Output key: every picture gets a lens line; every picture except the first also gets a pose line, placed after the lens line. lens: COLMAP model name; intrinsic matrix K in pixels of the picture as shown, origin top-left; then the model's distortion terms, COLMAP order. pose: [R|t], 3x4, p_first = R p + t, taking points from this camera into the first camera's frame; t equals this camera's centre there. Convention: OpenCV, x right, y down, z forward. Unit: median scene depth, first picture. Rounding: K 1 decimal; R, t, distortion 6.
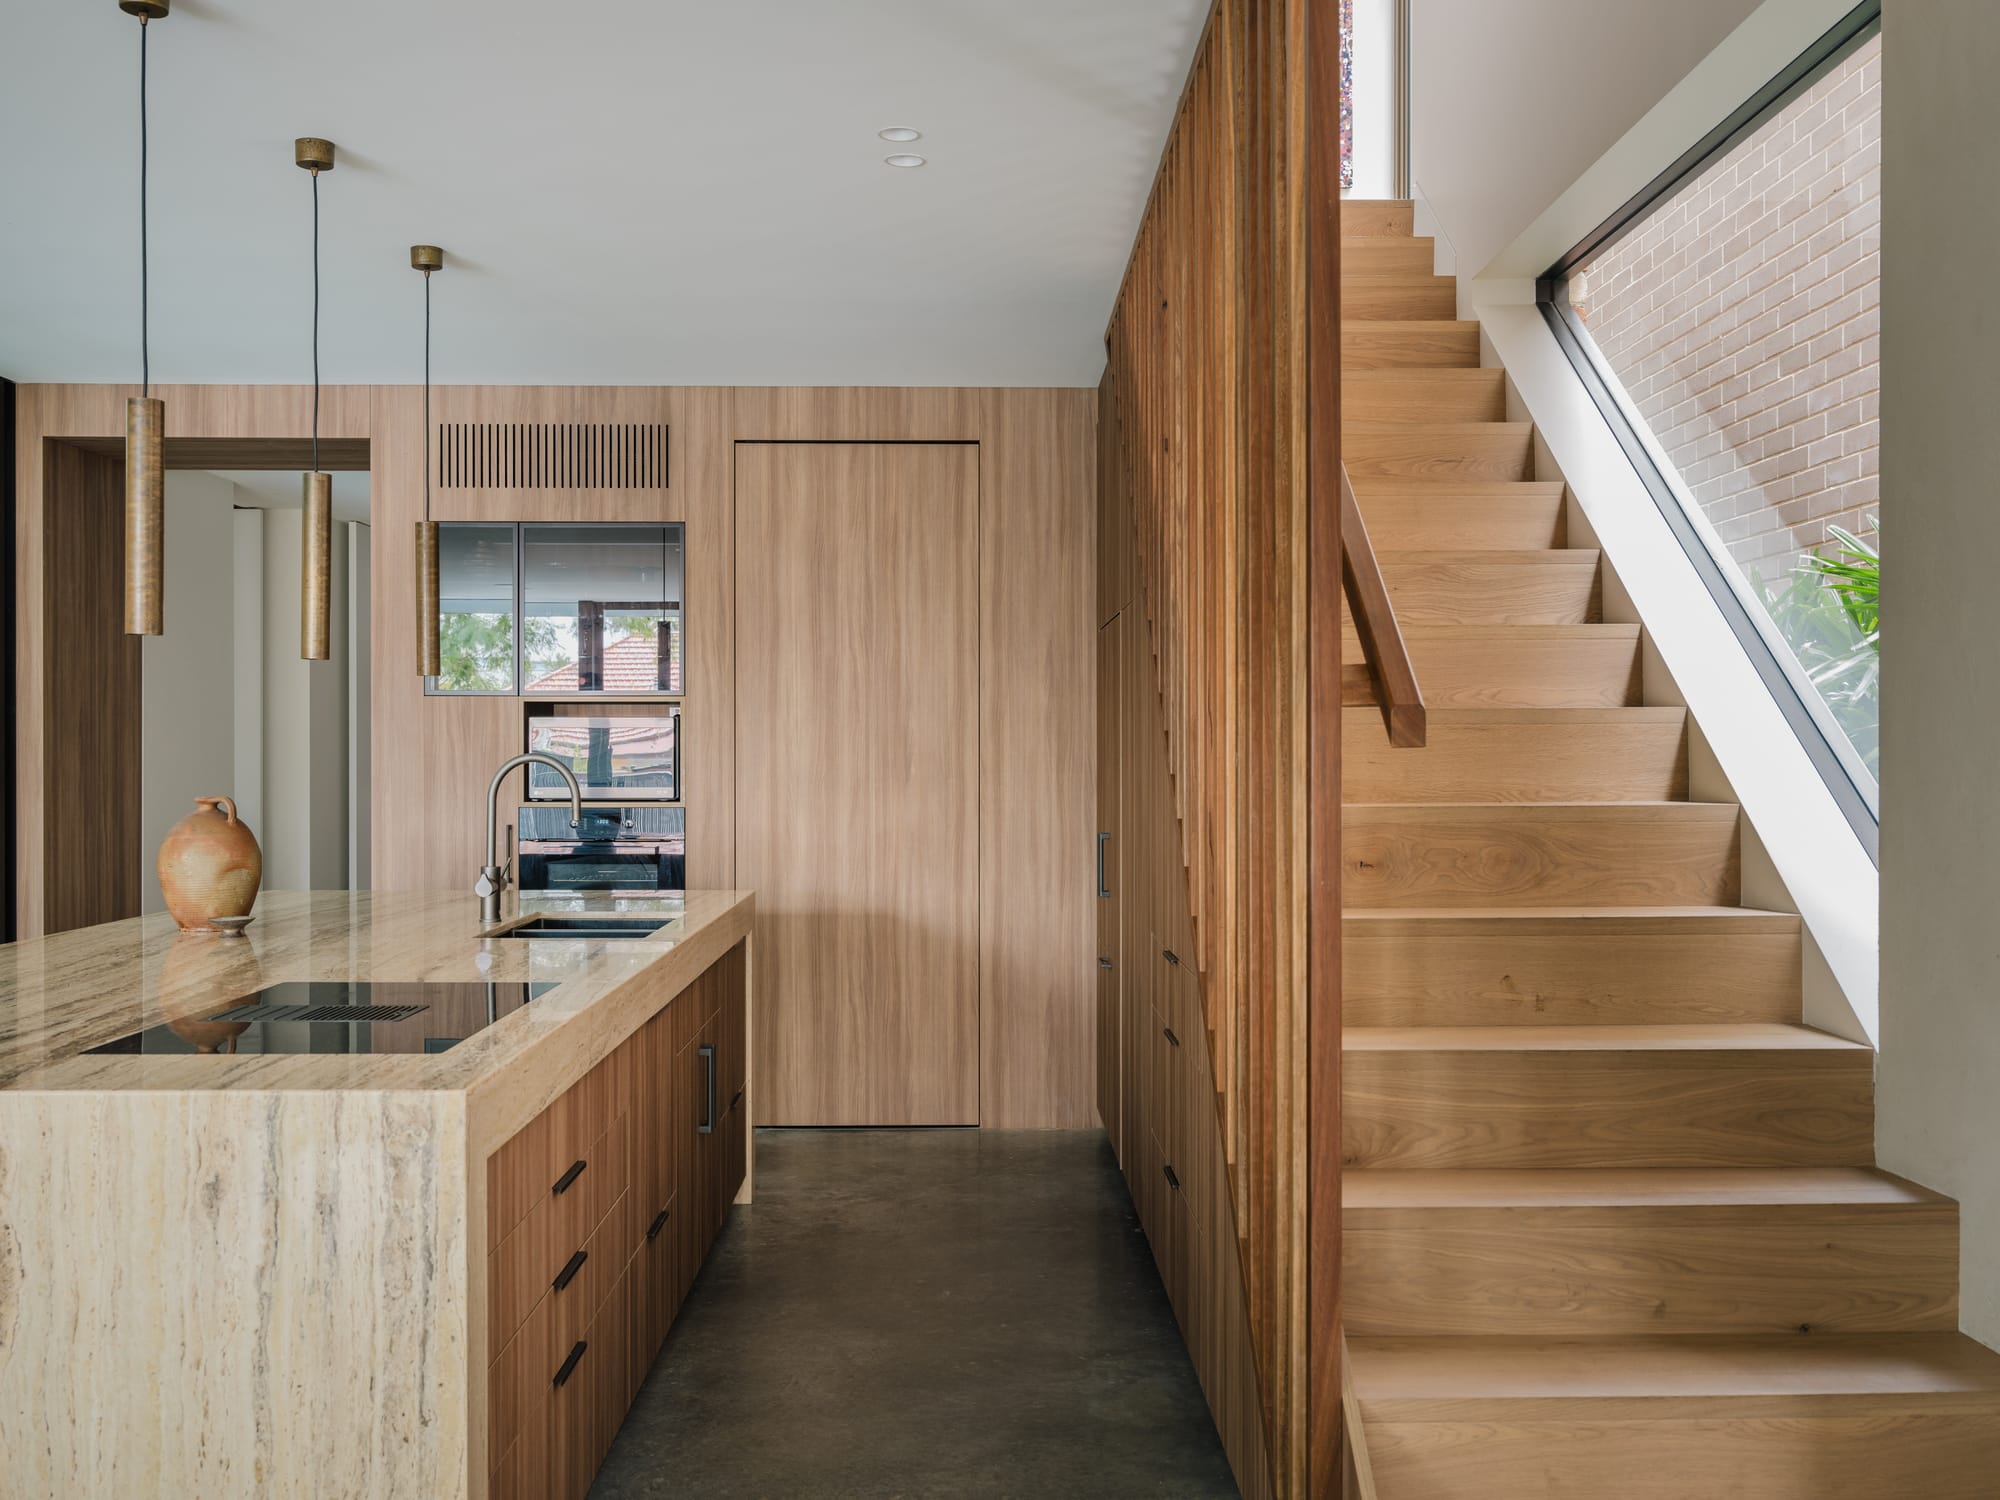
lens RADIAL K [[1872.4, 0, 1003.7], [0, 1872.4, 781.6], [0, 0, 1]] dist [-0.001724, 0.001251]
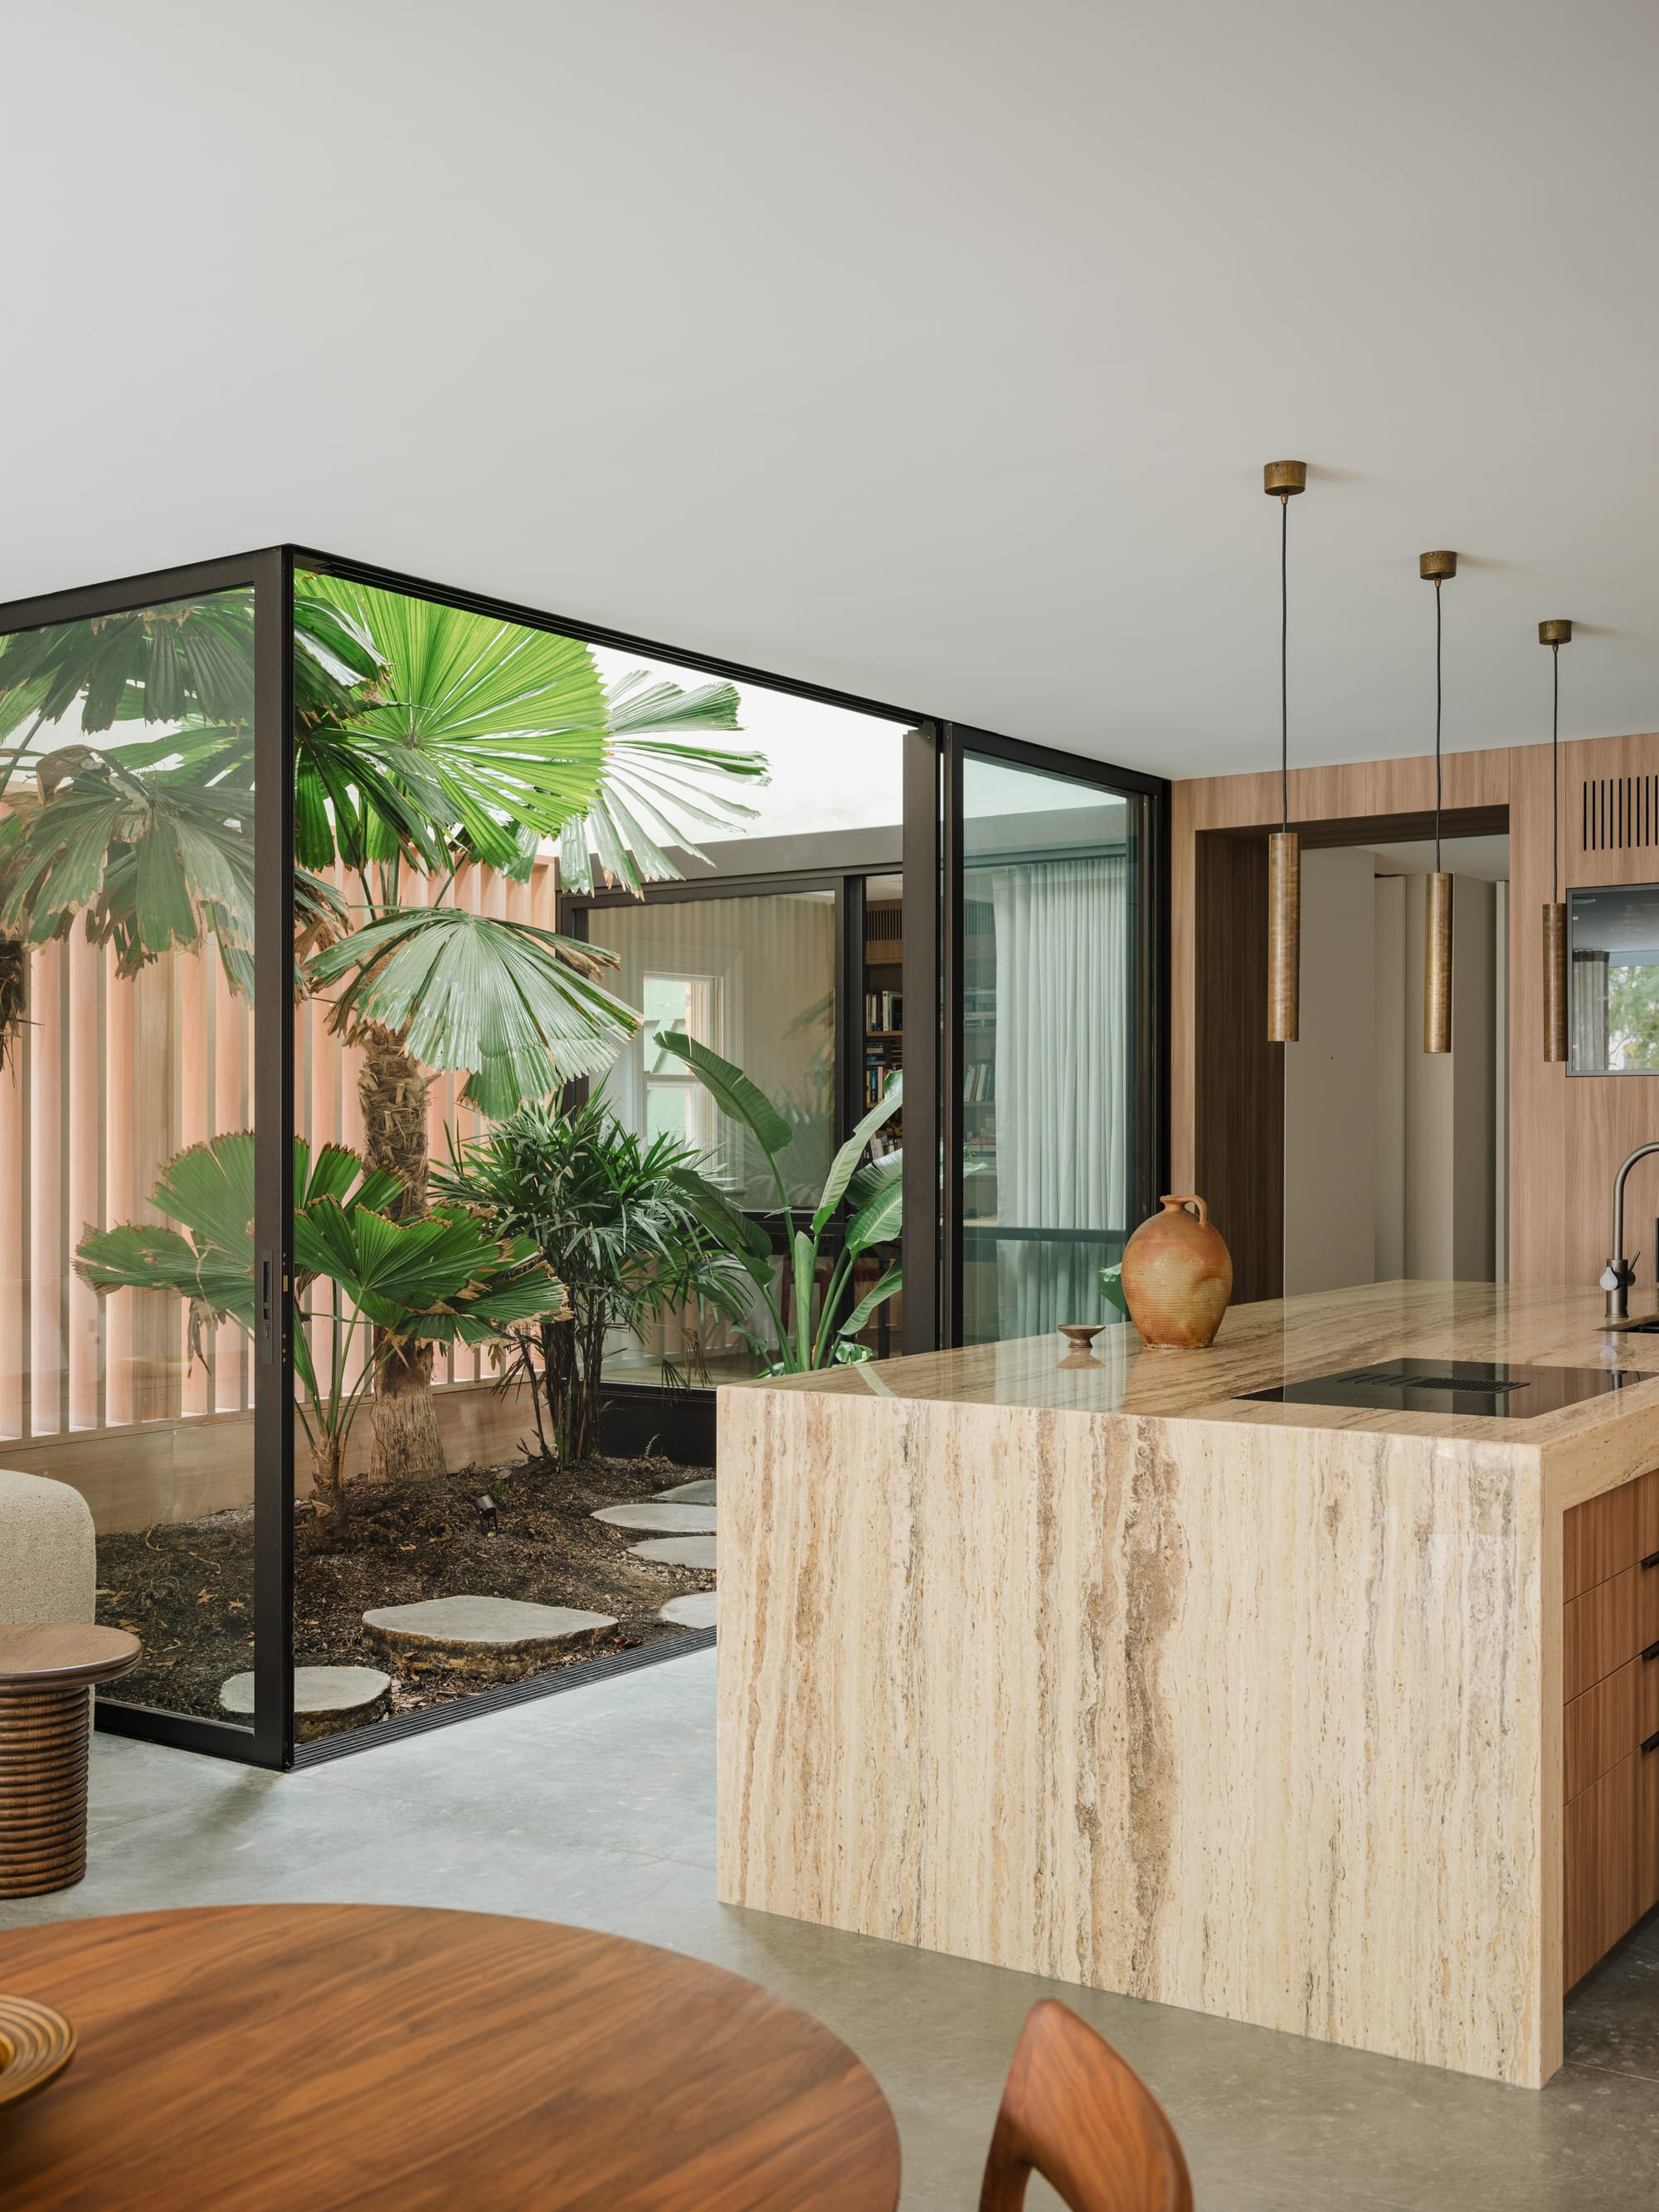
lens RADIAL K [[2318.1, 0, 837.4], [0, 2318.1, 1147.1], [0, 0, 1]] dist [-0.006994, -0.004443]
pose [[0.812113, 0.000039, -0.583501, 0.175928], [-0.004766, 0.999967, -0.006567, -0.004982], [0.583481, 0.008114, 0.812086, -0.372024]]
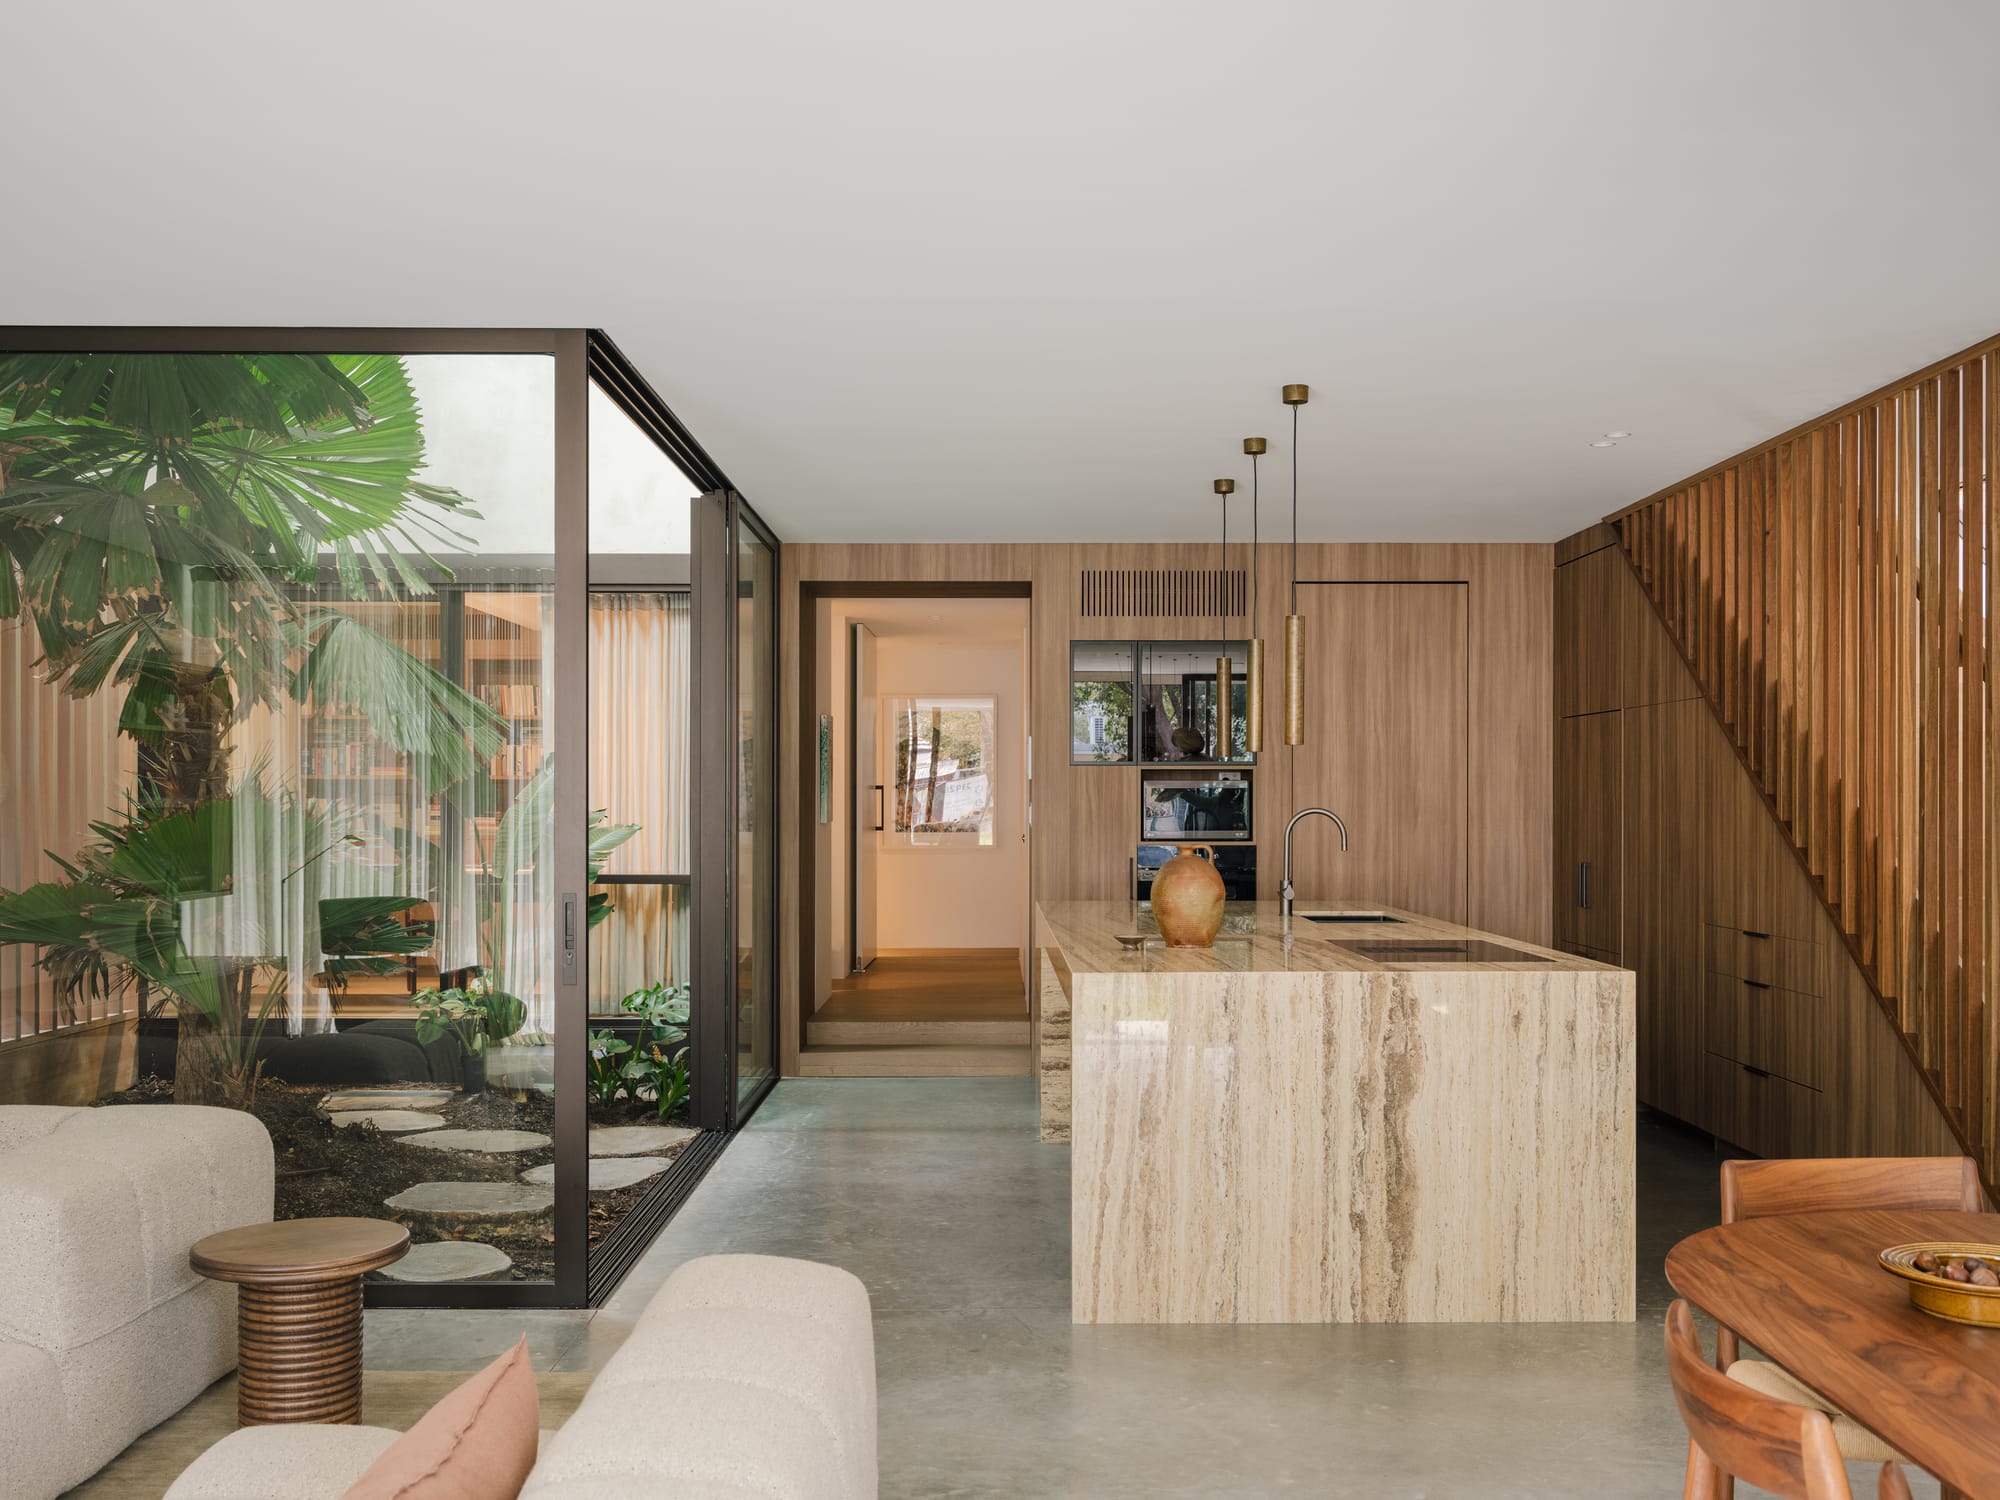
lens RADIAL K [[1852.7, 0, 994.2], [0, 1852.7, 823.6], [0, 0, 1]] dist [-0.001389, -0.018490]
pose [[0.999854, -0.001371, -0.017010, -0.908118], [0.001327, 0.999996, -0.002592, 0.003219], [0.017013, 0.002569, 0.999852, -1.018778]]
